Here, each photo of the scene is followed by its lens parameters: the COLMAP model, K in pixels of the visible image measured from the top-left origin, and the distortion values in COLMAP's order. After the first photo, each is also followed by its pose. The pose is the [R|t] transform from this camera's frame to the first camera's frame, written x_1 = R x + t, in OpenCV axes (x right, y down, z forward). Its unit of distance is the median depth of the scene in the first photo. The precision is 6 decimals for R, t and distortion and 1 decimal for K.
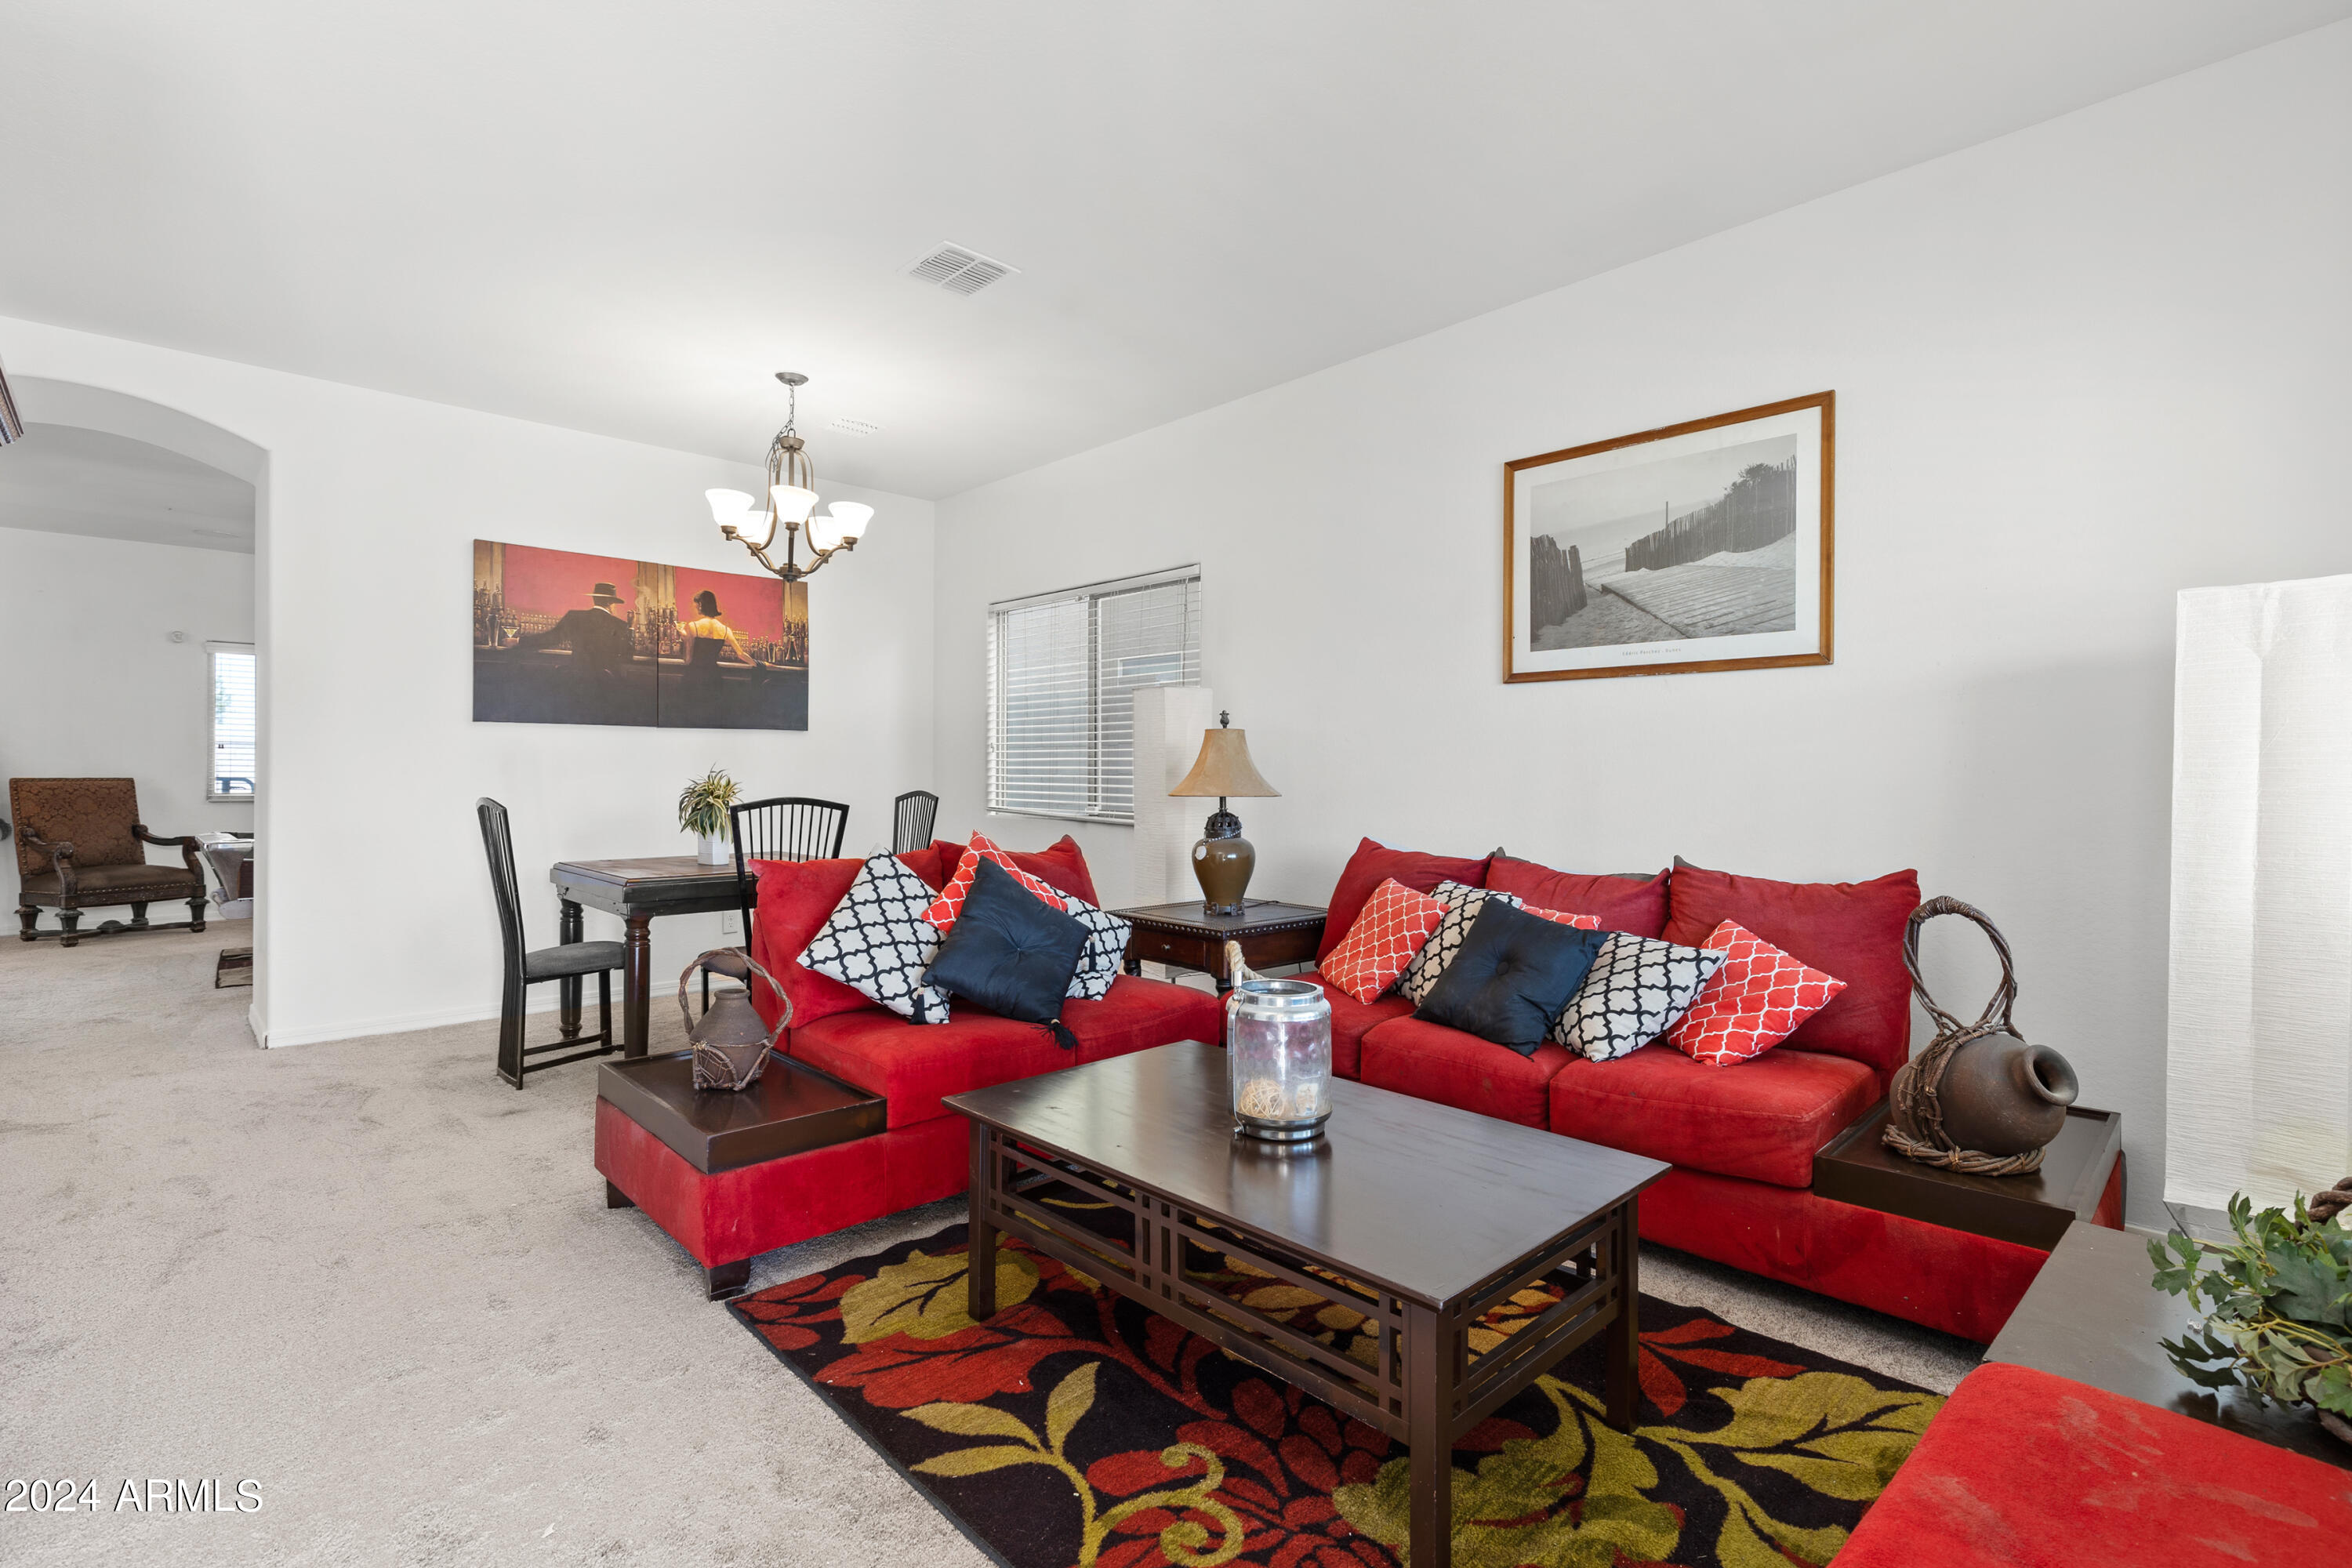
lens RADIAL K [[1090.2, 0, 1106.0], [0, 1090.2, 773.7], [0, 0, 1]] dist [-0.001398, 0.000412]
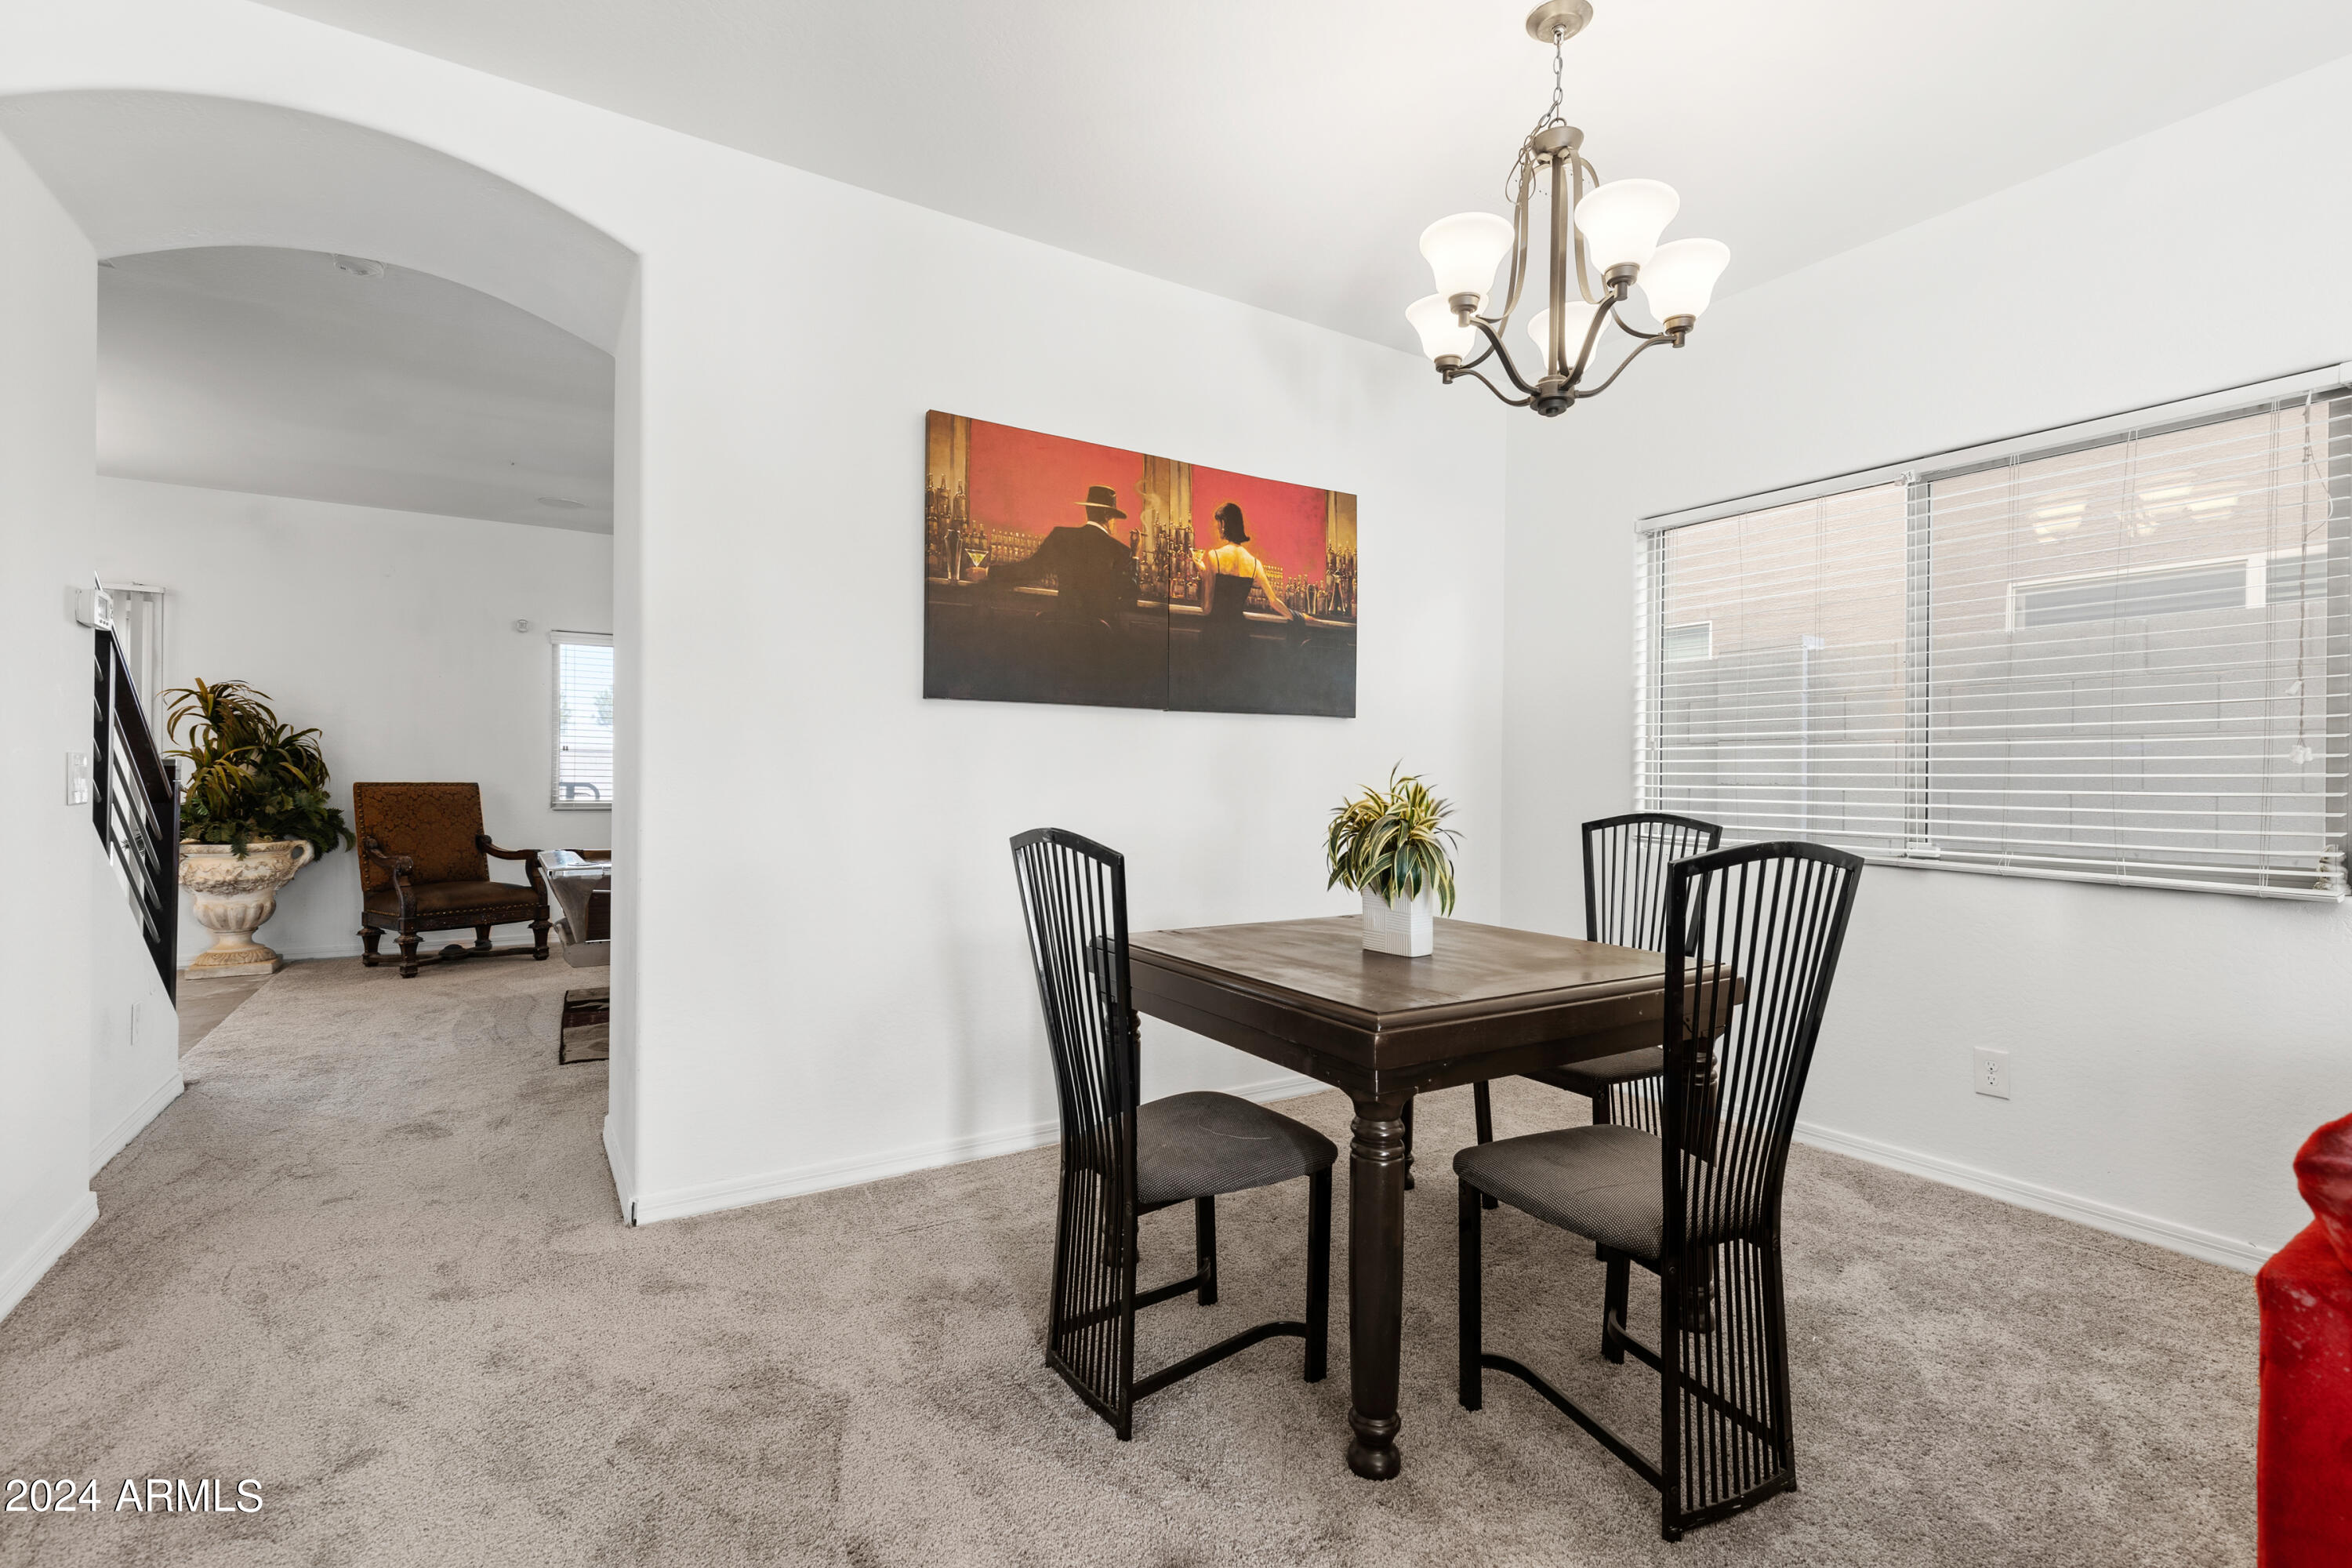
lens RADIAL K [[1056.0, 0, 1176.0], [0, 1056.0, 784.0], [0, 0, 1]] dist [-0.001094, 0.000843]
pose [[0.987766, 0.004881, -0.155865, -0.273023], [-0.004637, 0.999987, 0.001932, 0.000571], [0.155873, -0.001186, 0.987776, 0.332458]]
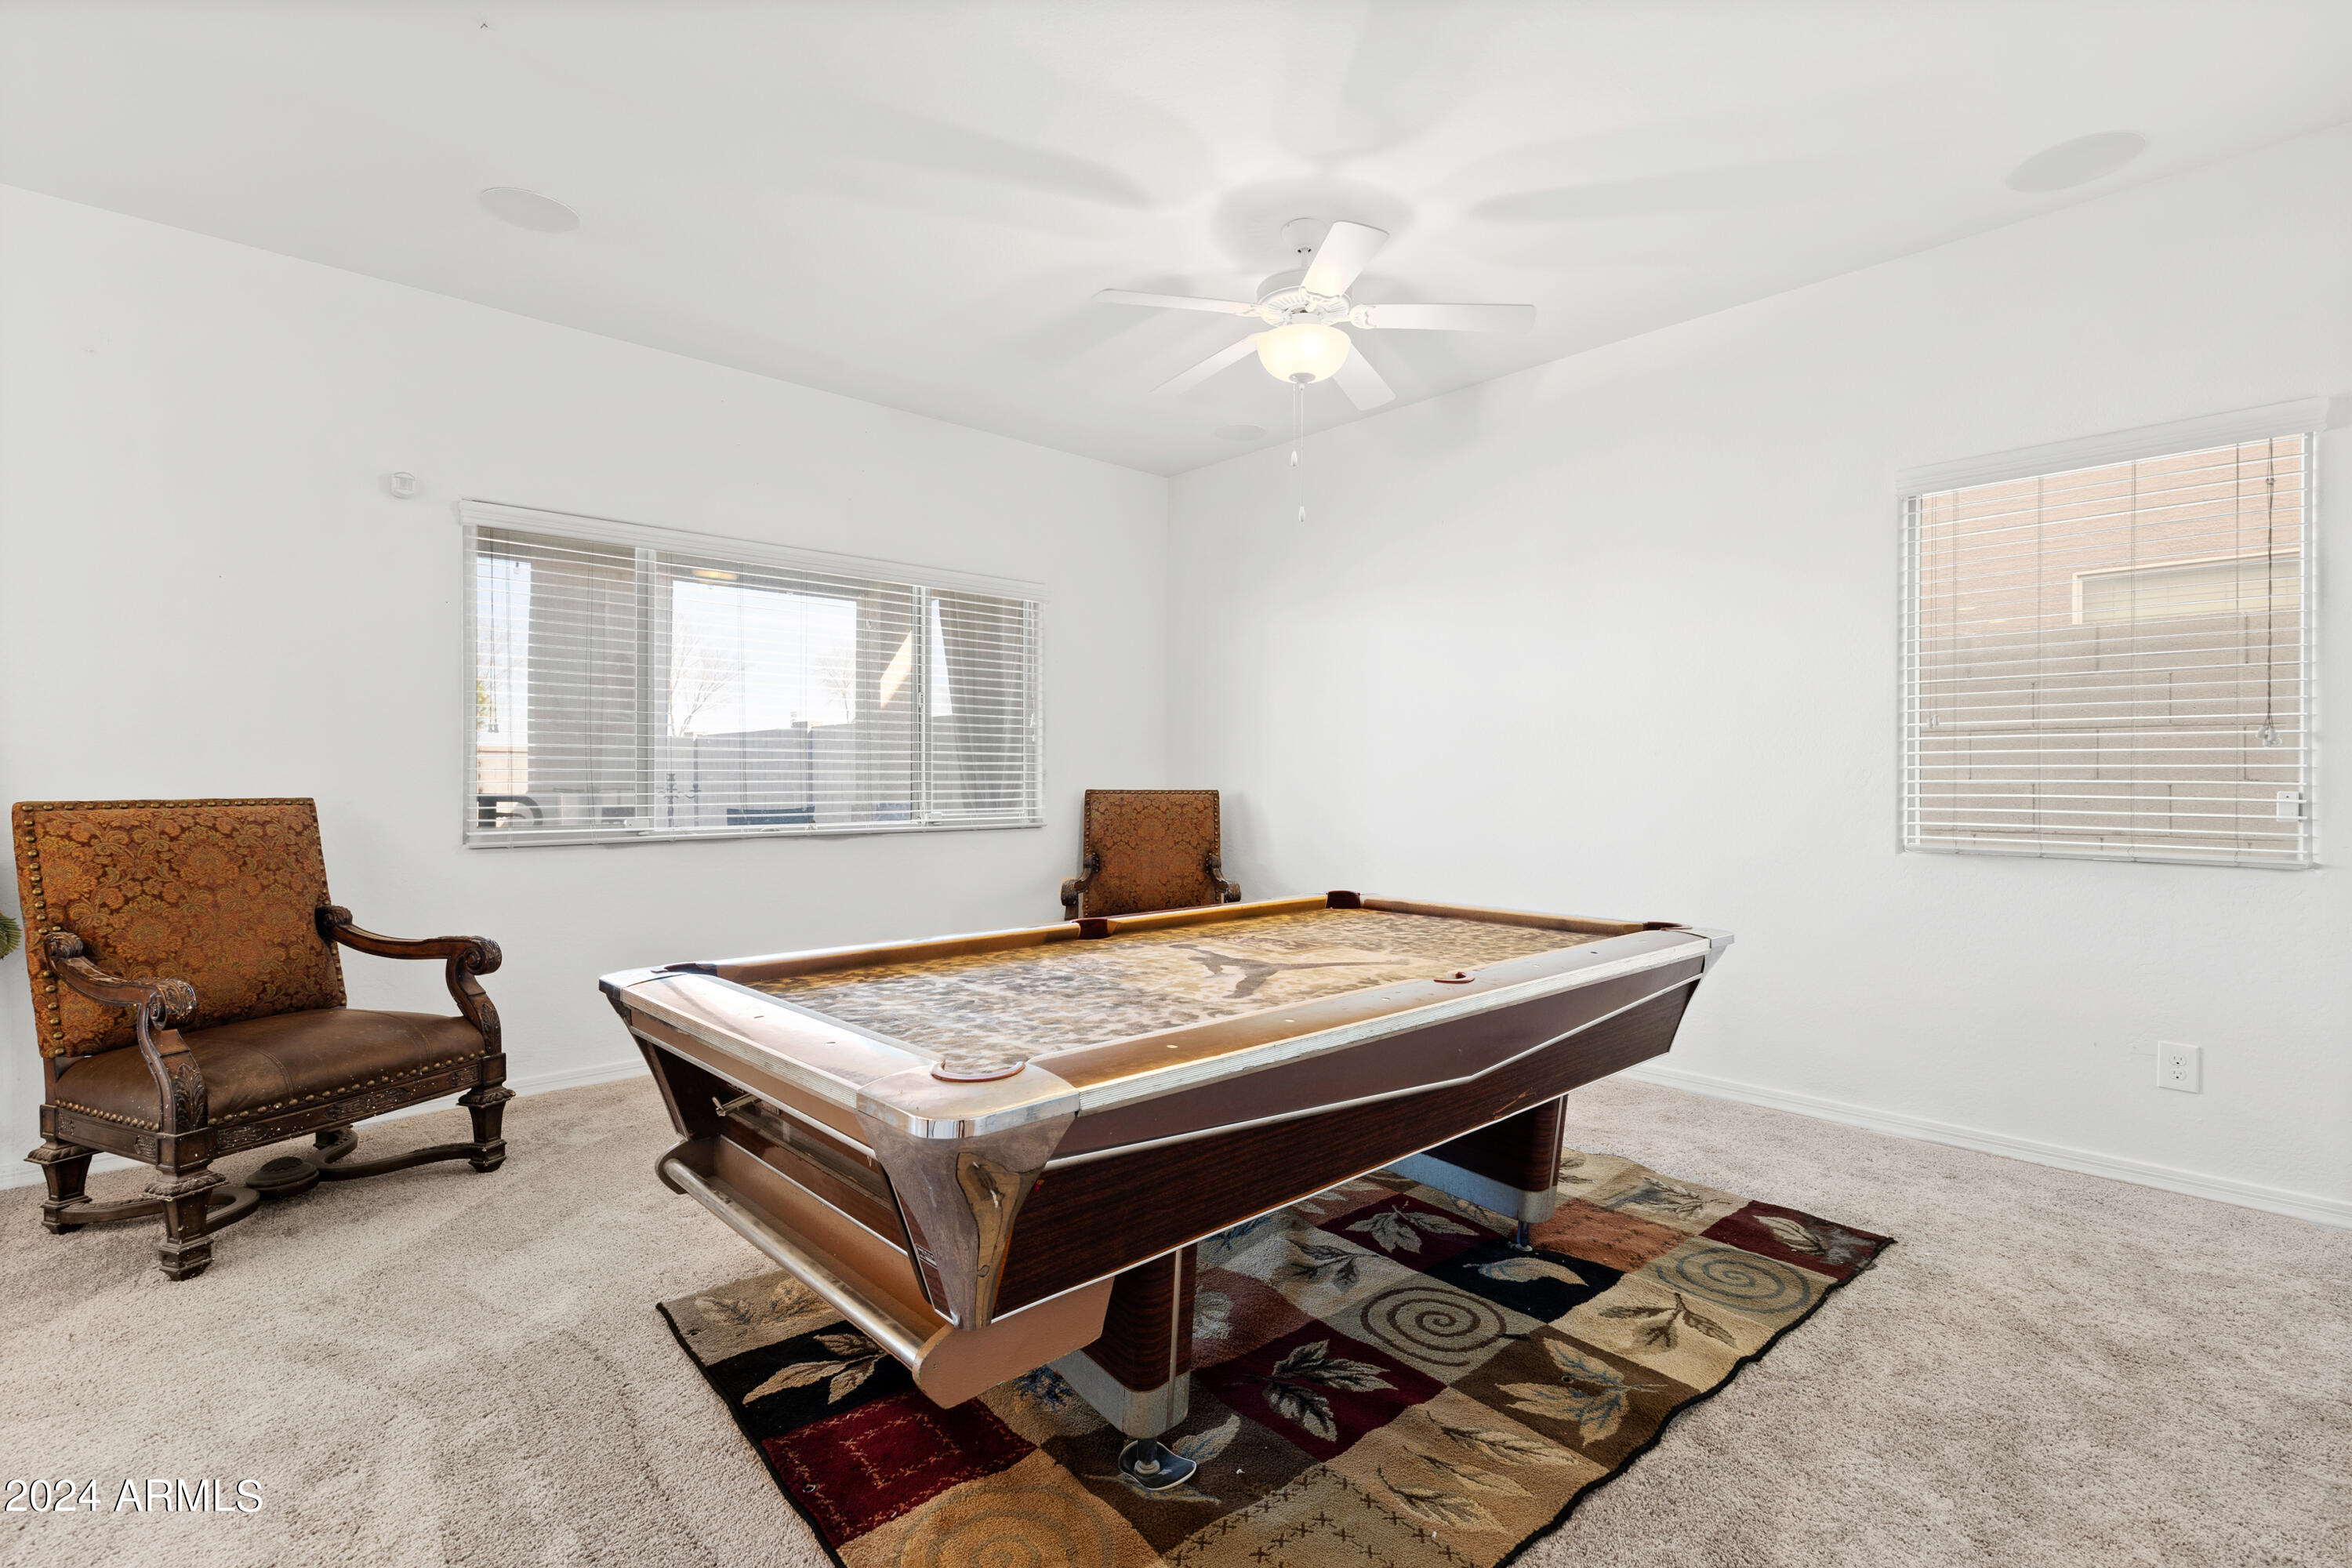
lens RADIAL K [[1056.0, 0, 1176.0], [0, 1056.0, 784.0], [0, 0, 1]] dist [-0.001094, 0.000843]
pose [[0.999364, -0.006510, 0.035061, -0.809497], [0.006449, 0.999977, 0.001861, -0.000558], [-0.035073, -0.001634, 0.999383, 0.814603]]
